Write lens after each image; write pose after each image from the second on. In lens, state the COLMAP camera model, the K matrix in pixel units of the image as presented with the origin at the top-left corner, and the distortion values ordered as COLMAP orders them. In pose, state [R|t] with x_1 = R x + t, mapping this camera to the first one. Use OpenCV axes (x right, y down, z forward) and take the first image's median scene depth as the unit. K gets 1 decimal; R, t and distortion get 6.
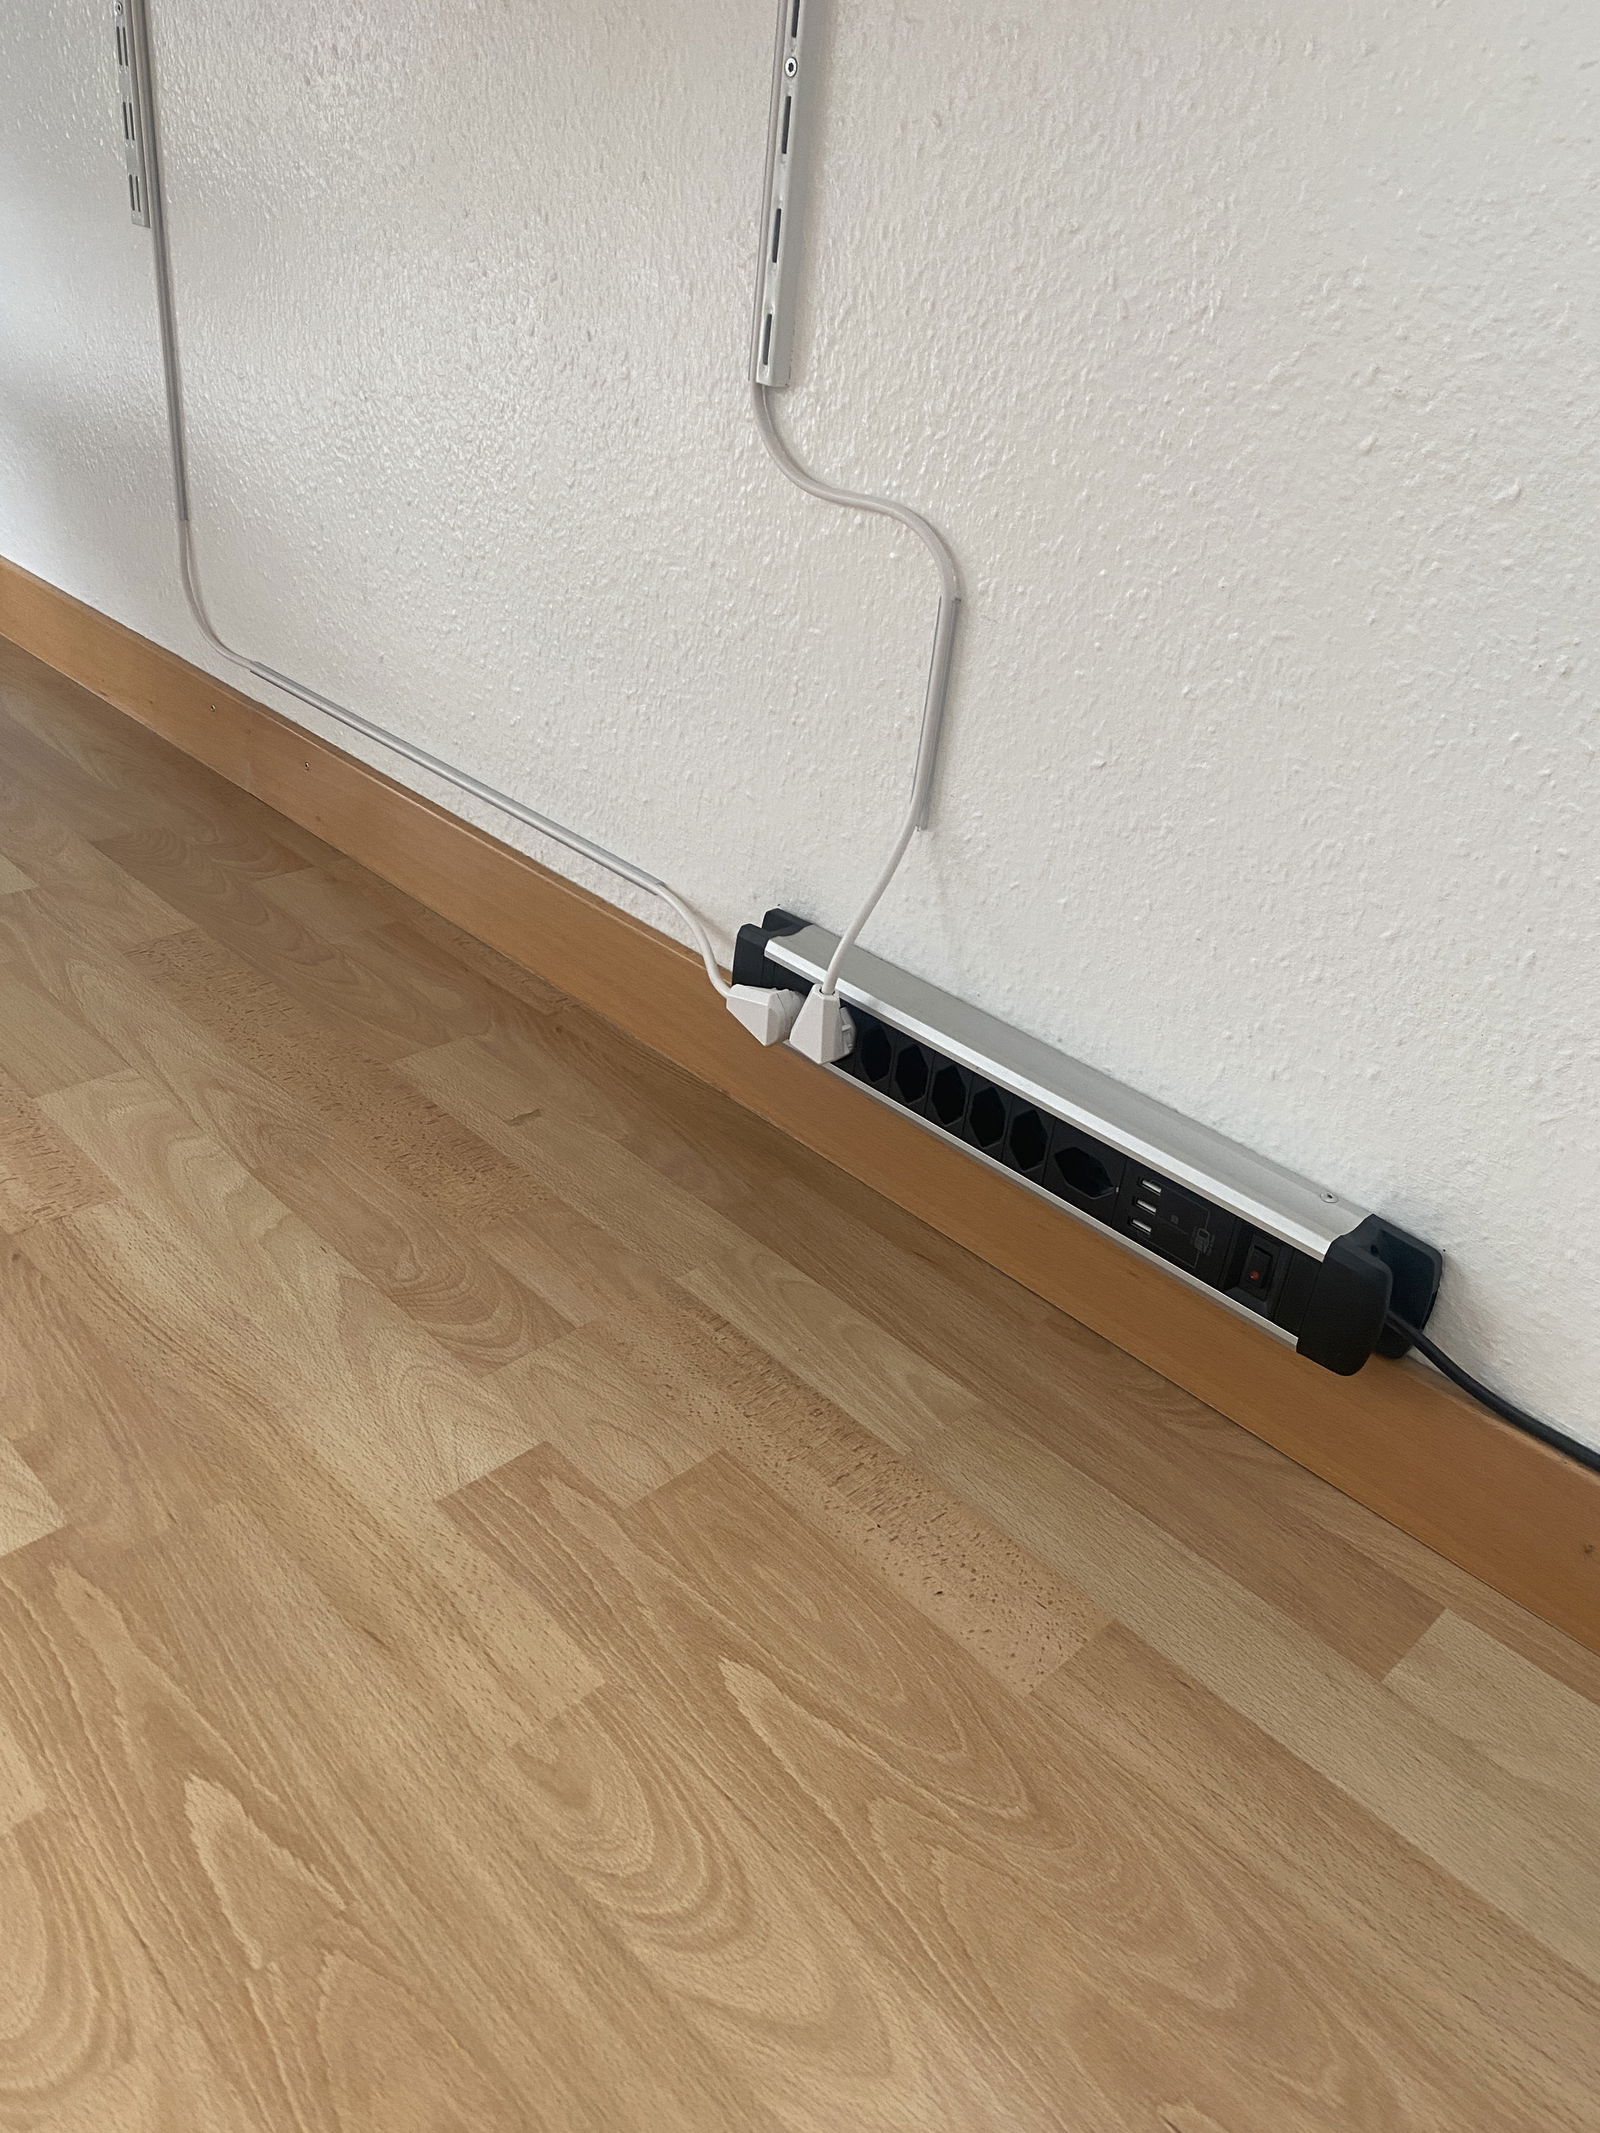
lens RADIAL K [[1640.2, 0, 801.3], [0, 1640.2, 1067.8], [0, 0, 1]] dist [0.034503, -0.024429]
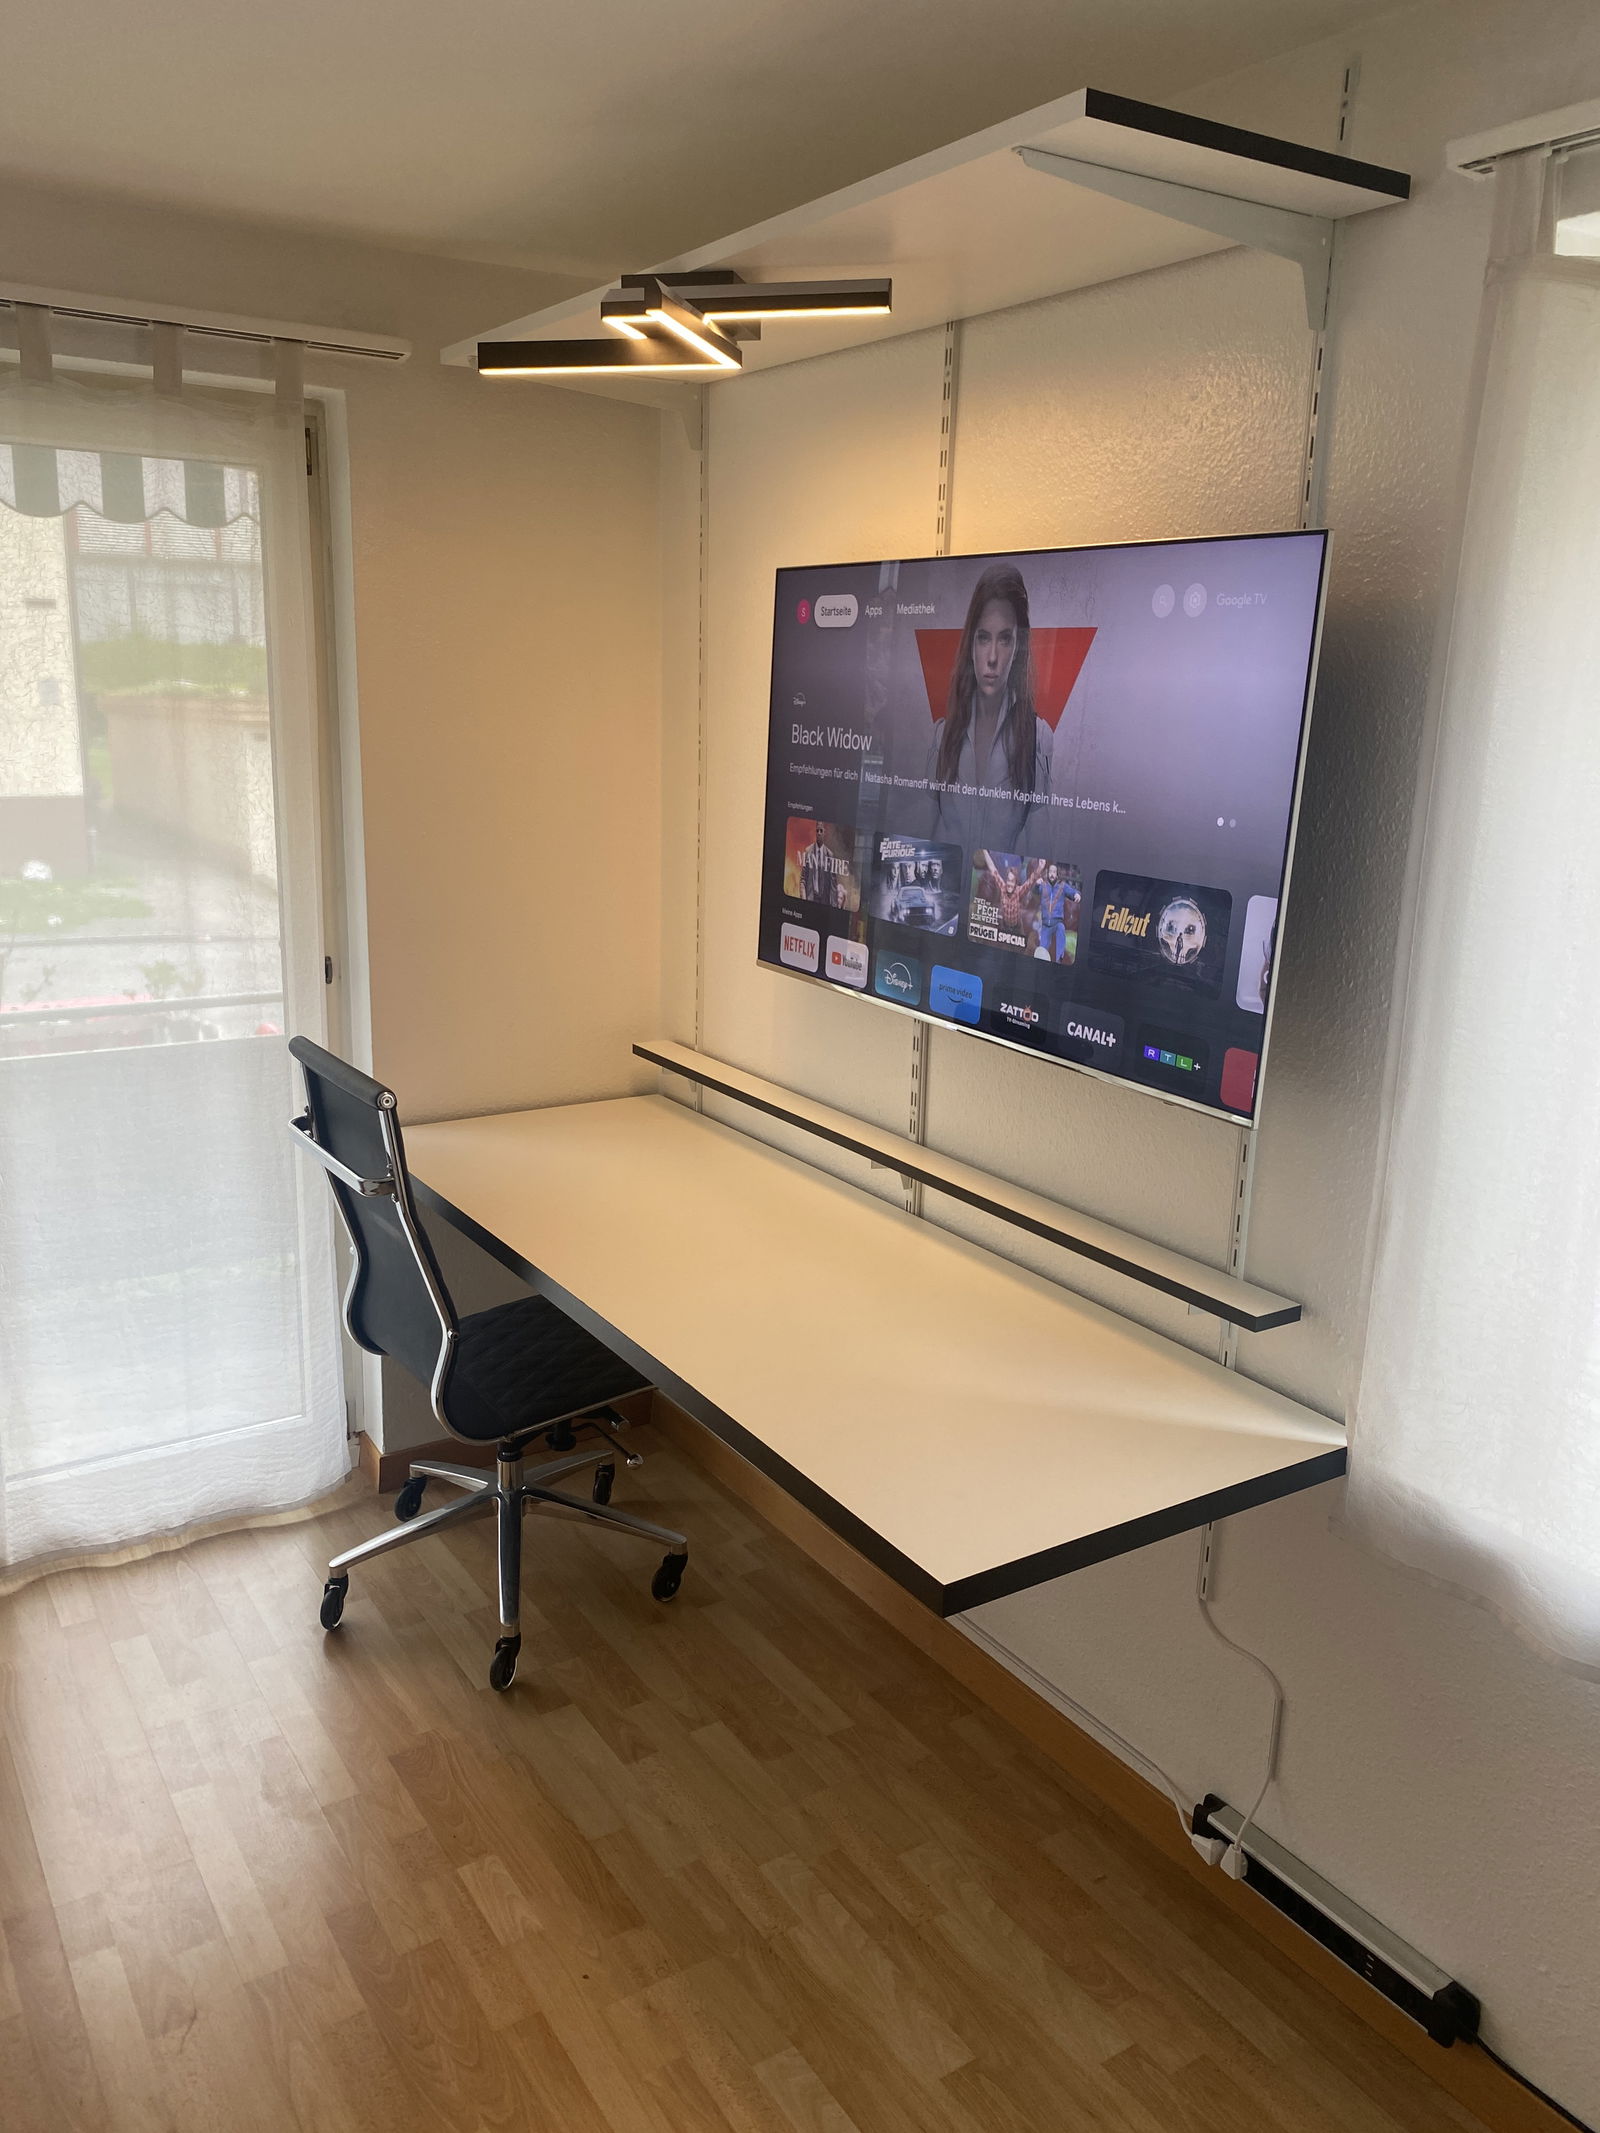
lens RADIAL K [[1640.2, 0, 792.0], [0, 1640.2, 1061.4], [0, 0, 1]] dist [0.034503, -0.024429]
pose [[0.976918, -0.021046, -0.212575, -0.087137], [-0.043167, 0.955154, -0.292946, -0.439945], [0.209207, 0.295360, 0.932199, -1.908948]]
